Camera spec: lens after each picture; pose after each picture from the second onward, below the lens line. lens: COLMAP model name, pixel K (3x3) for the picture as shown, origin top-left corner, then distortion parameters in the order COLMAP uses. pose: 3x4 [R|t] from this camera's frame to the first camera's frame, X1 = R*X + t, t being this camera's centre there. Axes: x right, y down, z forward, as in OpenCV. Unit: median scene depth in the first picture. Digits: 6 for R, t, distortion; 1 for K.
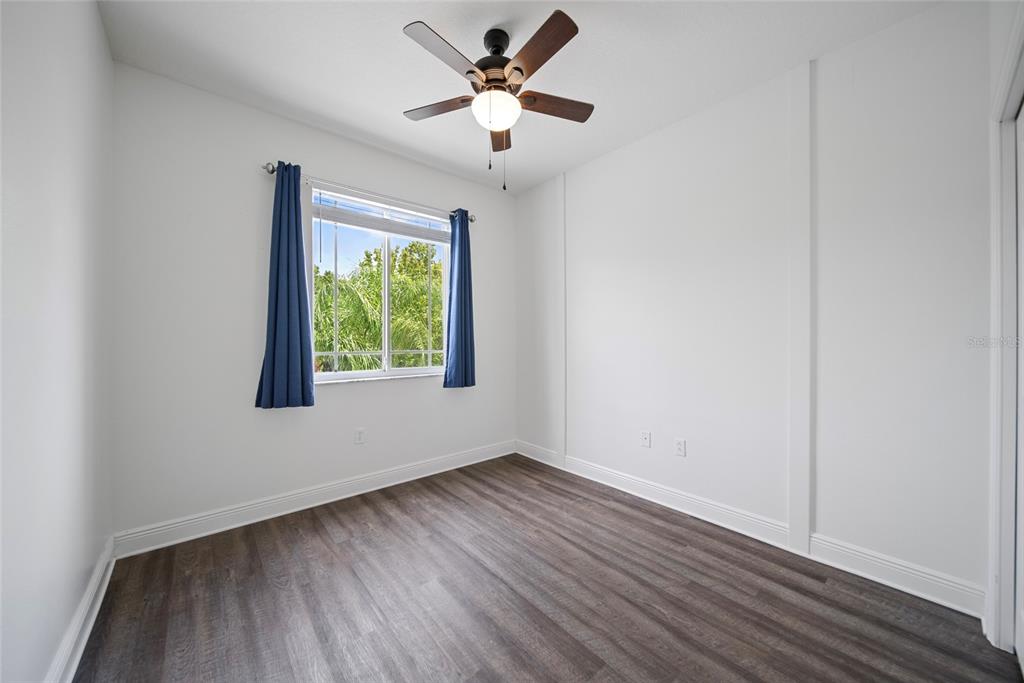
lens RADIAL K [[366.4, 0, 511.5], [0, 366.4, 340.9], [0, 0, 1]] dist [-0.005770, -0.000177]
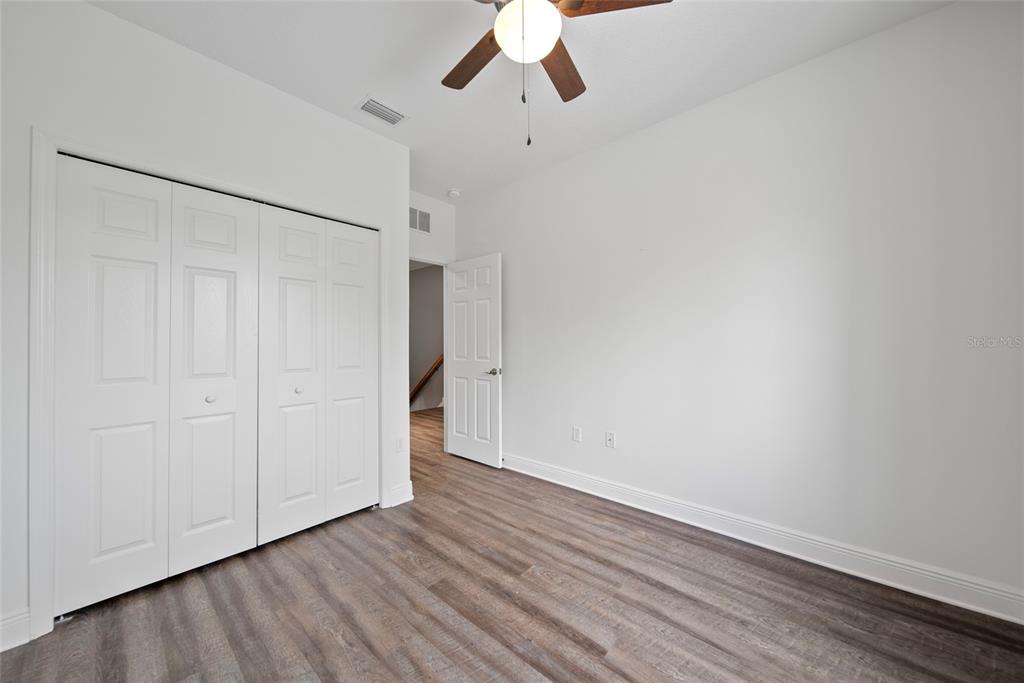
lens RADIAL K [[366.4, 0, 512.9], [0, 366.4, 340.9], [0, 0, 1]] dist [-0.005770, -0.000177]
pose [[-0.991123, 0.006378, -0.132794, 0.102193], [0.006482, 0.999979, -0.000357, -0.005638], [0.132789, -0.001215, -0.991144, 1.974922]]
